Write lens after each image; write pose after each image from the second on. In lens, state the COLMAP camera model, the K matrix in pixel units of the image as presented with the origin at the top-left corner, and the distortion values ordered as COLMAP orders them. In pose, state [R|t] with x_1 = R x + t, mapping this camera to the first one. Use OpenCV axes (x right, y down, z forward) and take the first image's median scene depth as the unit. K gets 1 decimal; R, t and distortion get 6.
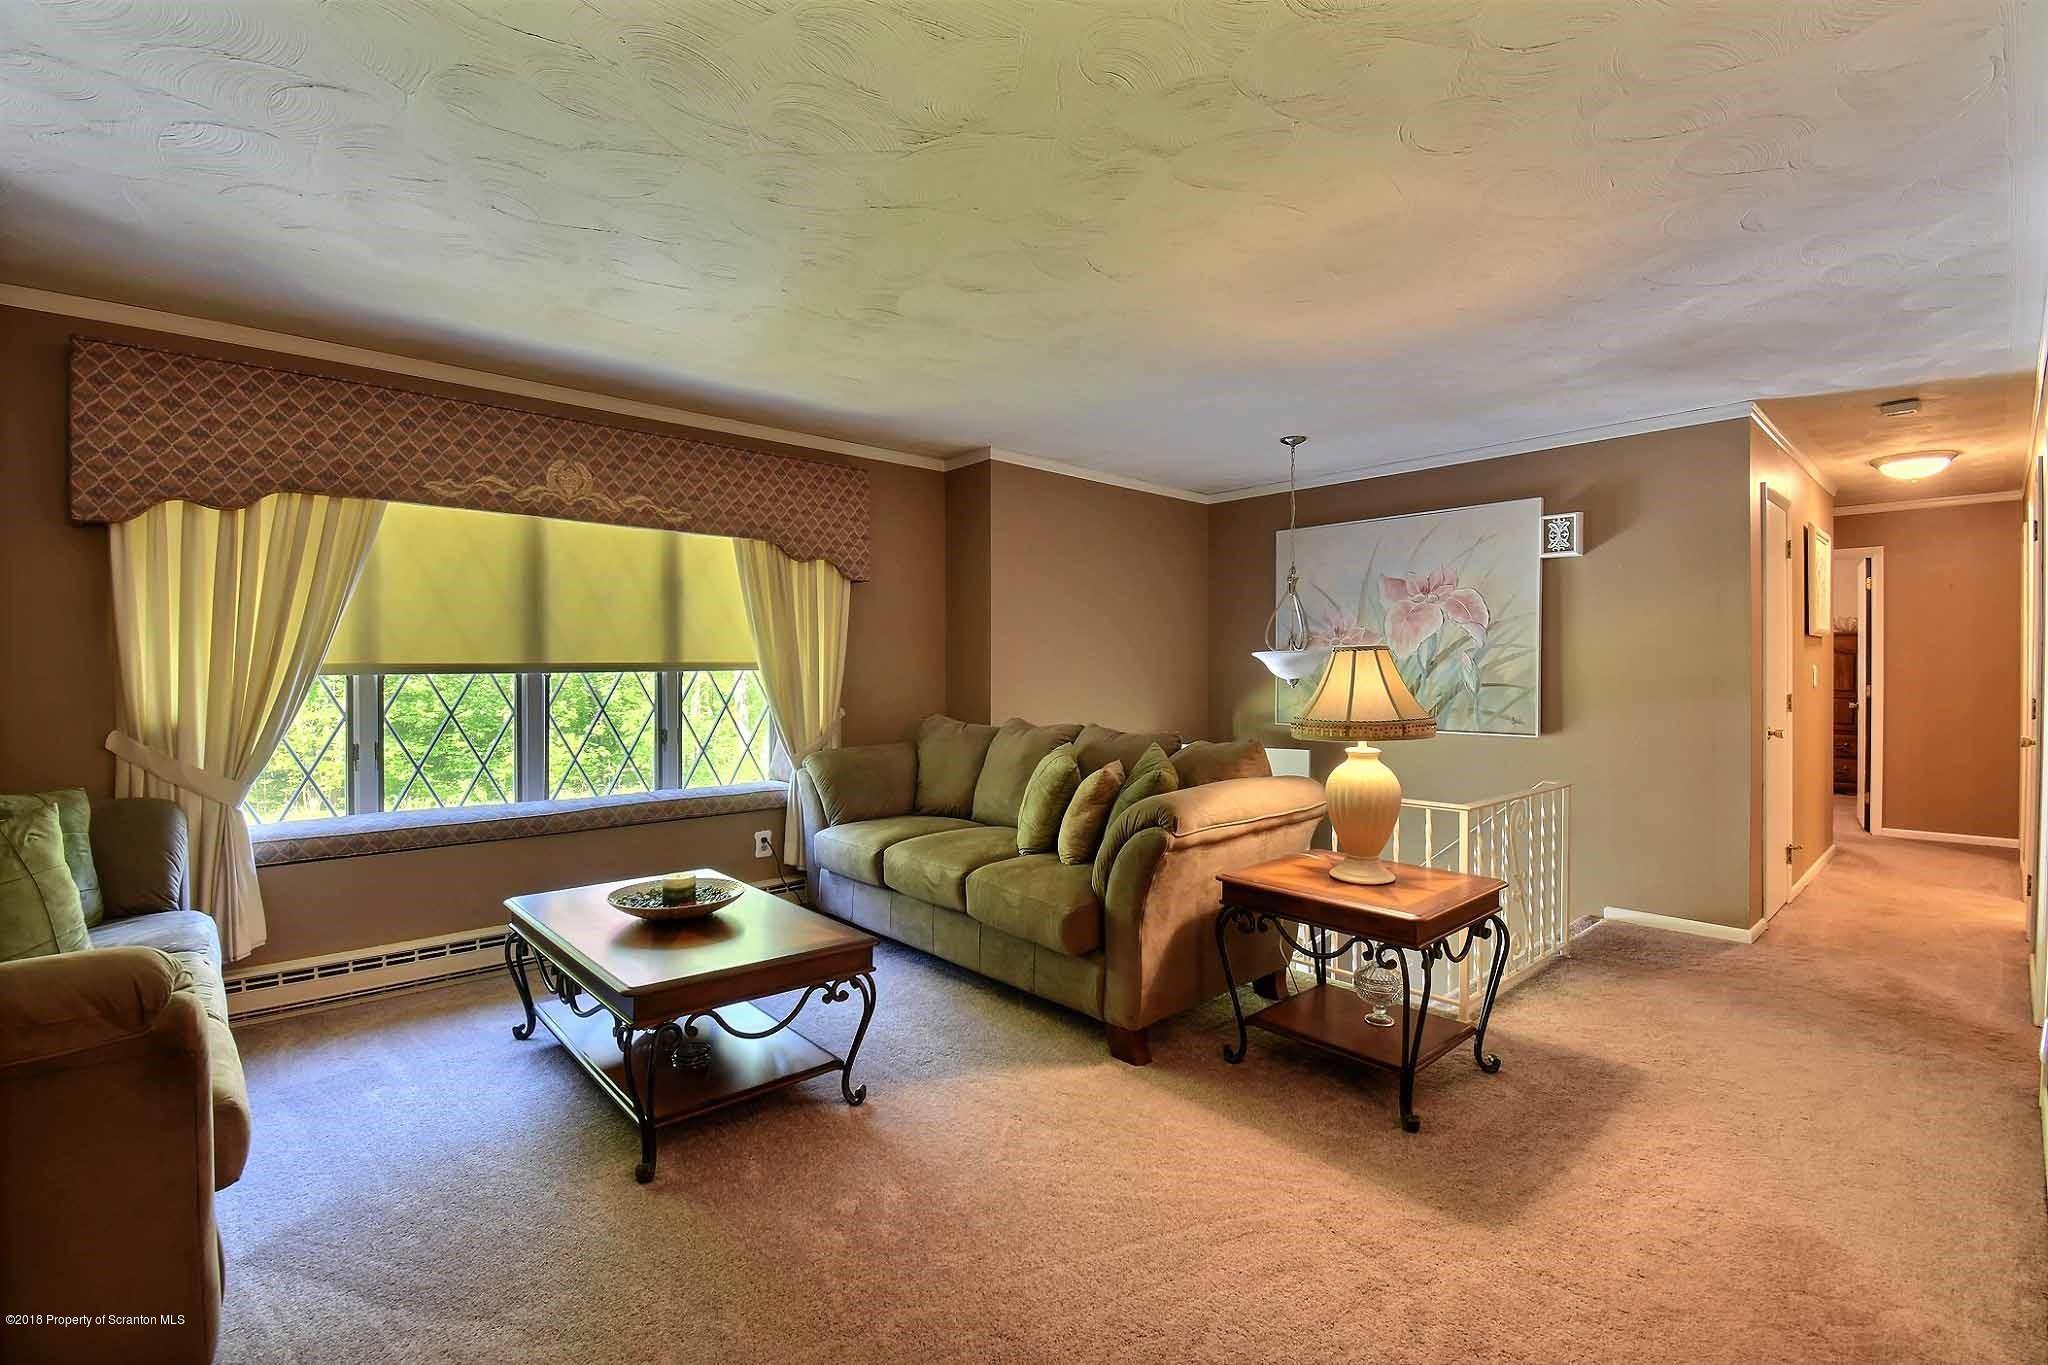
lens RADIAL K [[902.2, 0, 1024.0], [0, 902.2, 677.9], [0, 0, 1]] dist [-0.014019, -0.001082]
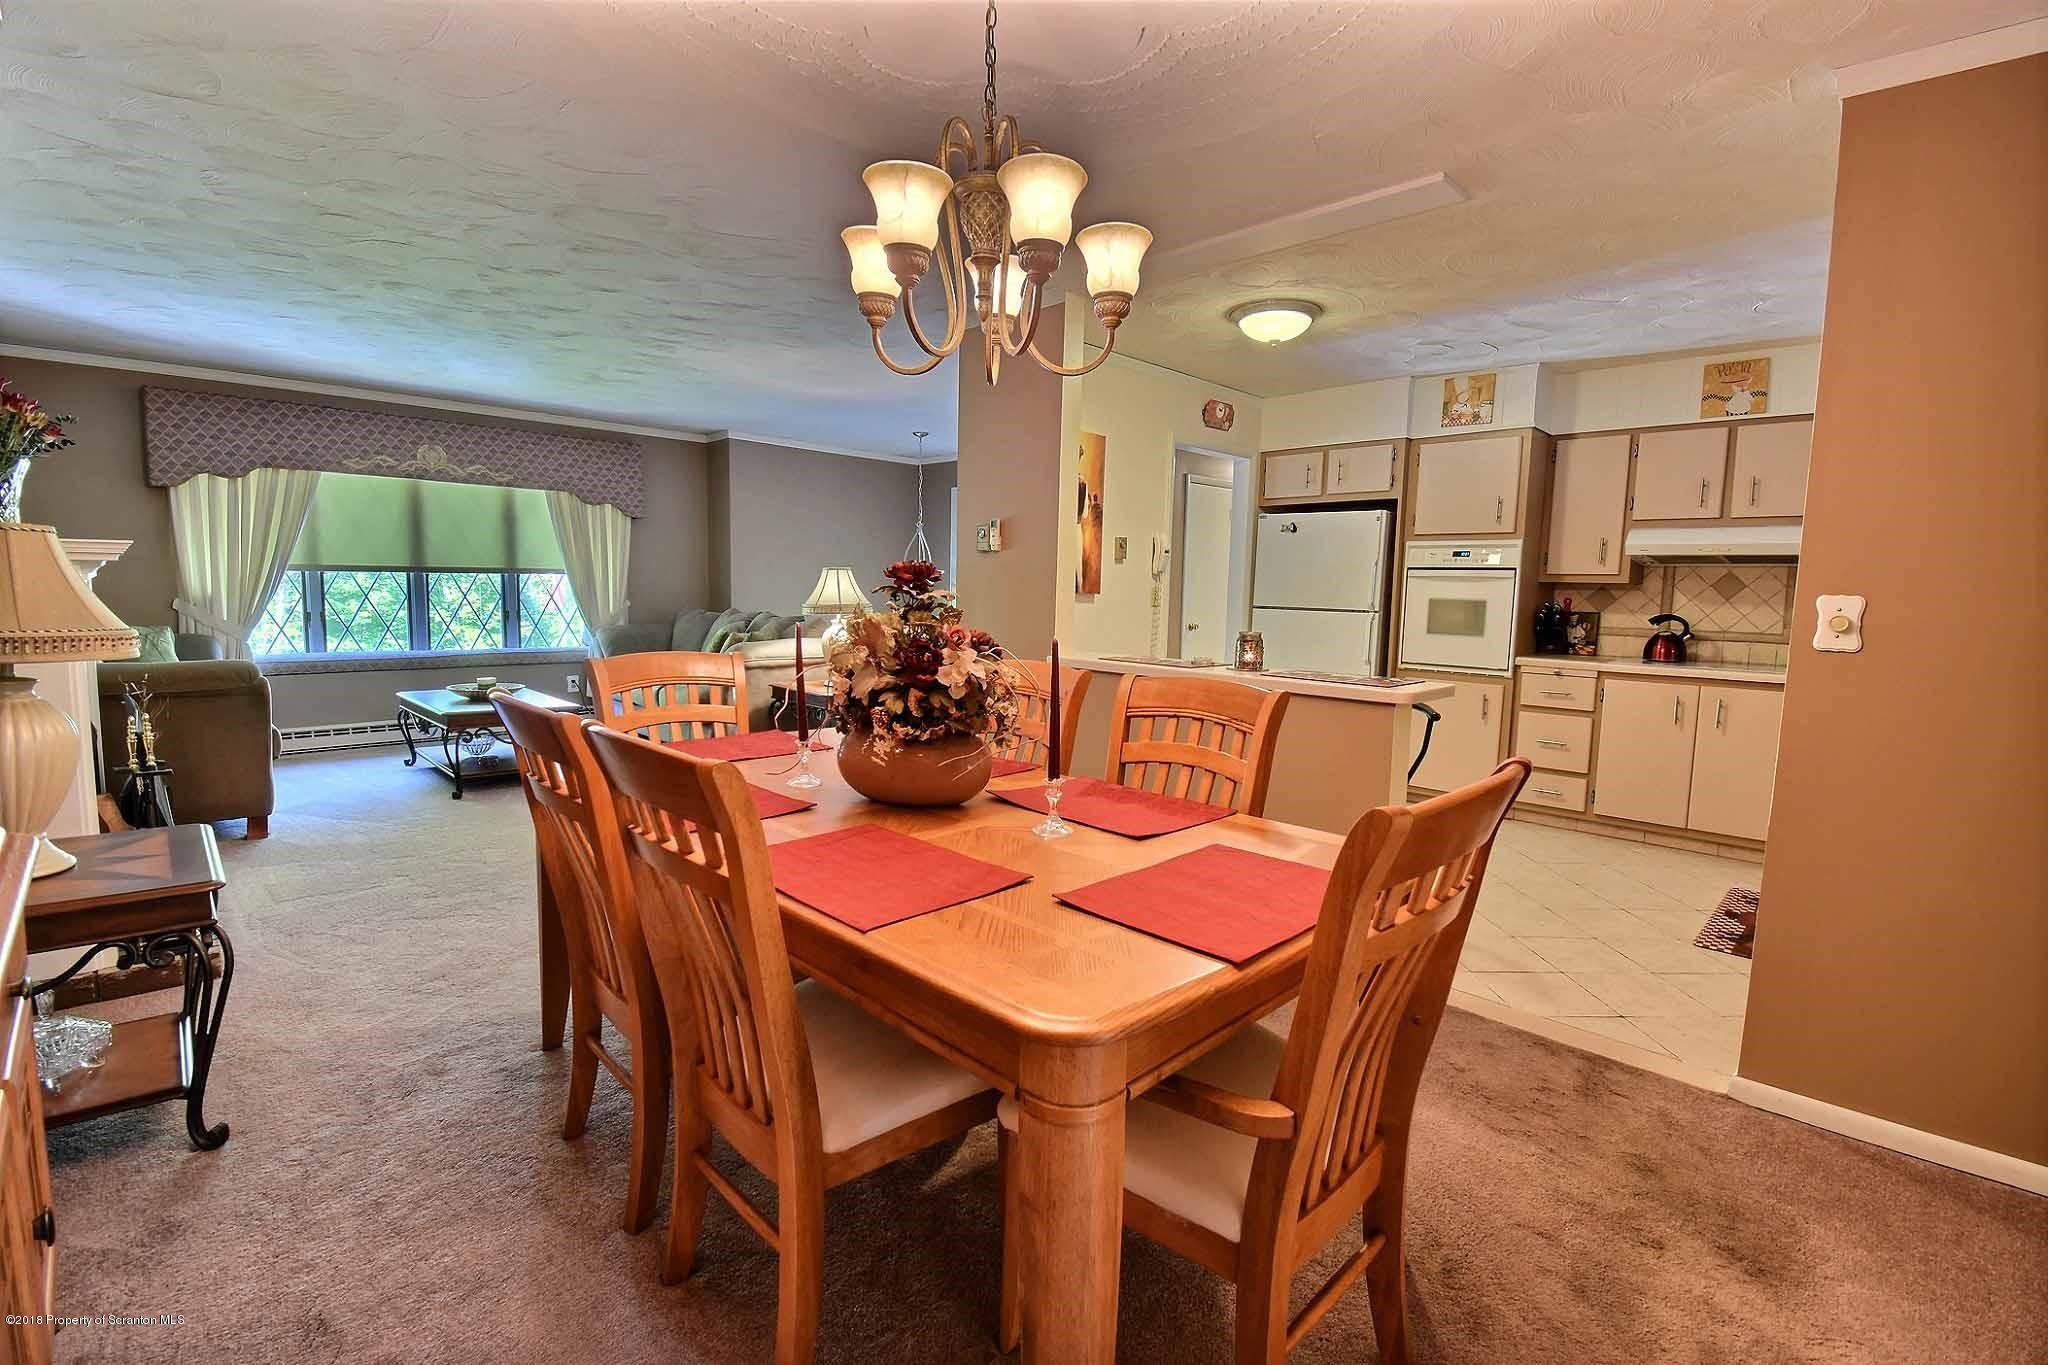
lens RADIAL K [[902.2, 0, 1024.8], [0, 902.2, 680.6], [0, 0, 1]] dist [-0.014019, -0.001082]
pose [[0.998606, 0.017945, 0.049635, 0.530603], [-0.022619, 0.995196, 0.095250, 0.011567], [-0.047688, -0.096239, 0.994215, -0.766218]]
